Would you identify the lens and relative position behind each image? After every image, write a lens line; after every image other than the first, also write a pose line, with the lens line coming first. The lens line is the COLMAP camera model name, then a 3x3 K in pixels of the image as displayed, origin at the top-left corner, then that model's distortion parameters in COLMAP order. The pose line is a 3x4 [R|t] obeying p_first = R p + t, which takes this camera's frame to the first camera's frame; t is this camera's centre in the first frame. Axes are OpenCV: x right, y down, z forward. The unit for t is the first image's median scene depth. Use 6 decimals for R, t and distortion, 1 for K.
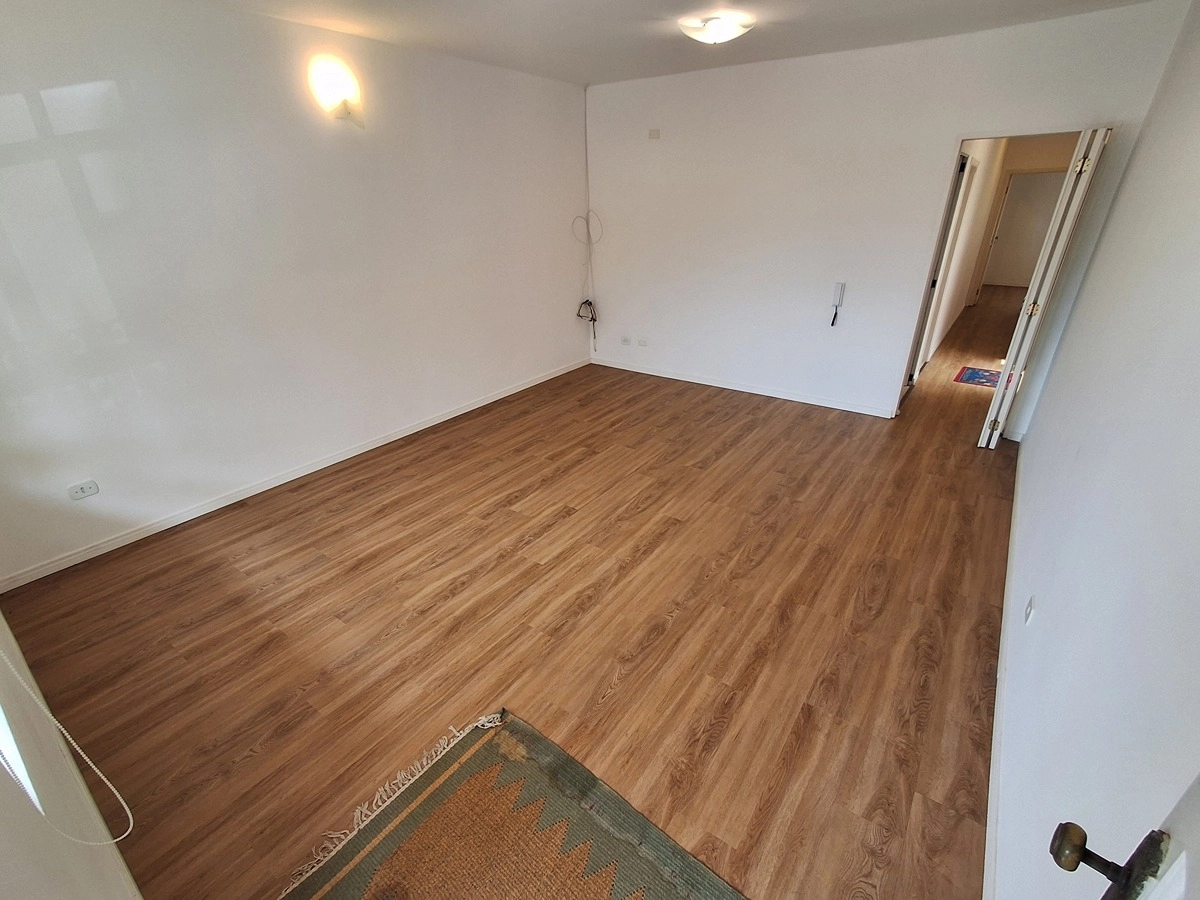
lens RADIAL K [[543.6, 0, 607.8], [0, 543.6, 468.1], [0, 0, 1]] dist [0.001429, -0.005090]
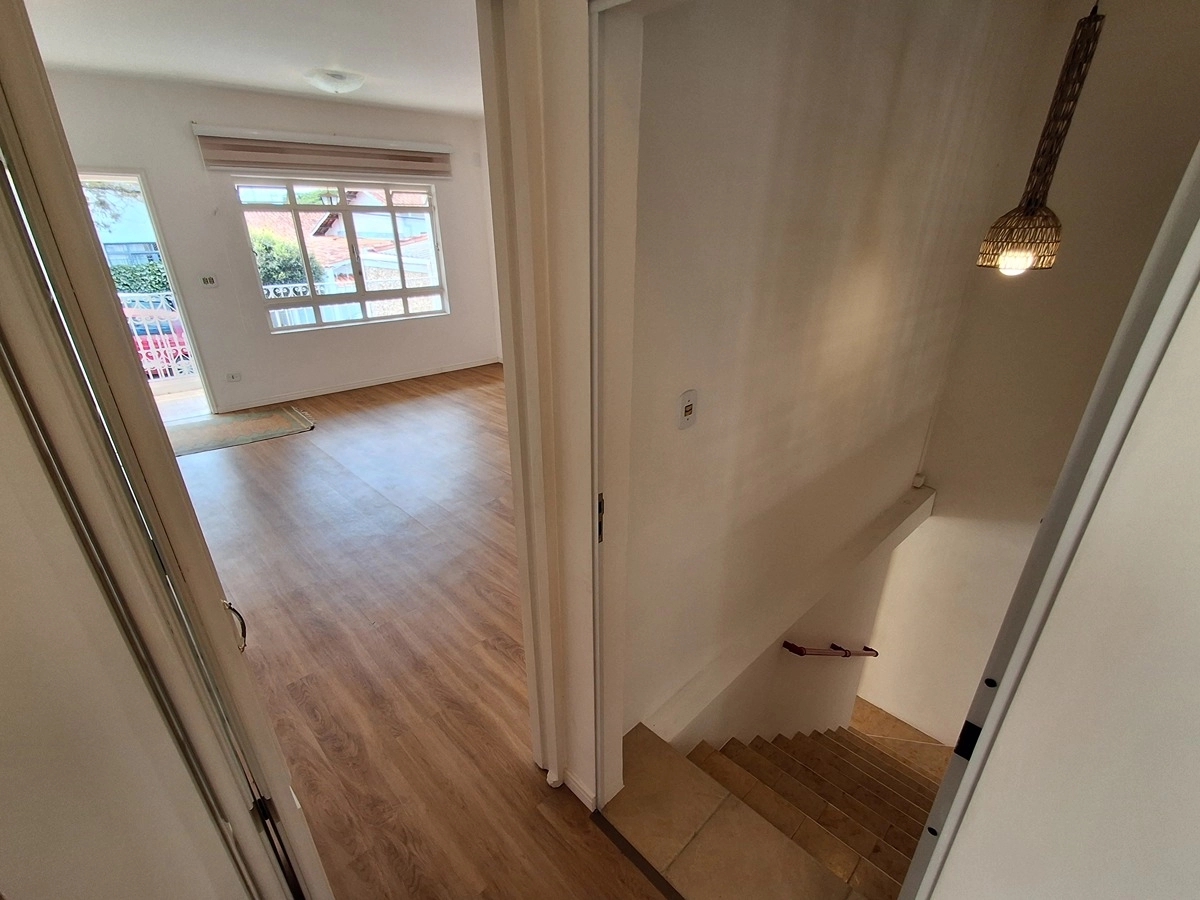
lens RADIAL K [[543.6, 0, 607.8], [0, 543.6, 468.1], [0, 0, 1]] dist [0.001429, -0.005090]
pose [[-0.167547, 0.418805, -0.892486, 0.954996], [-0.445271, 0.775539, 0.447518, -0.560379], [0.879580, 0.472378, 0.056542, 1.131608]]
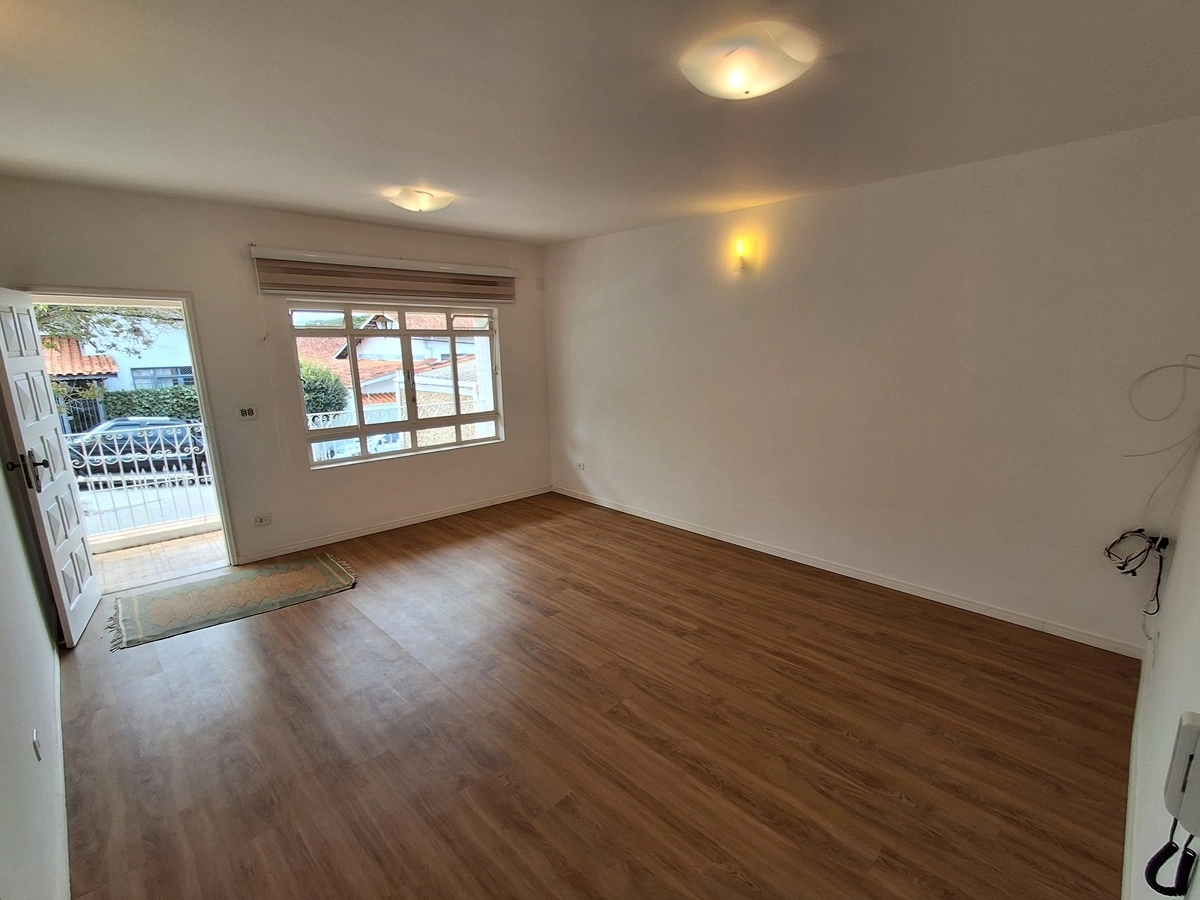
lens RADIAL K [[543.6, 0, 607.8], [0, 543.6, 468.1], [0, 0, 1]] dist [0.001429, -0.005090]
pose [[-0.164112, 0.236089, -0.957773, 0.752428], [-0.435827, 0.853679, 0.285108, -0.449469], [0.884942, 0.464213, -0.037205, 0.912036]]
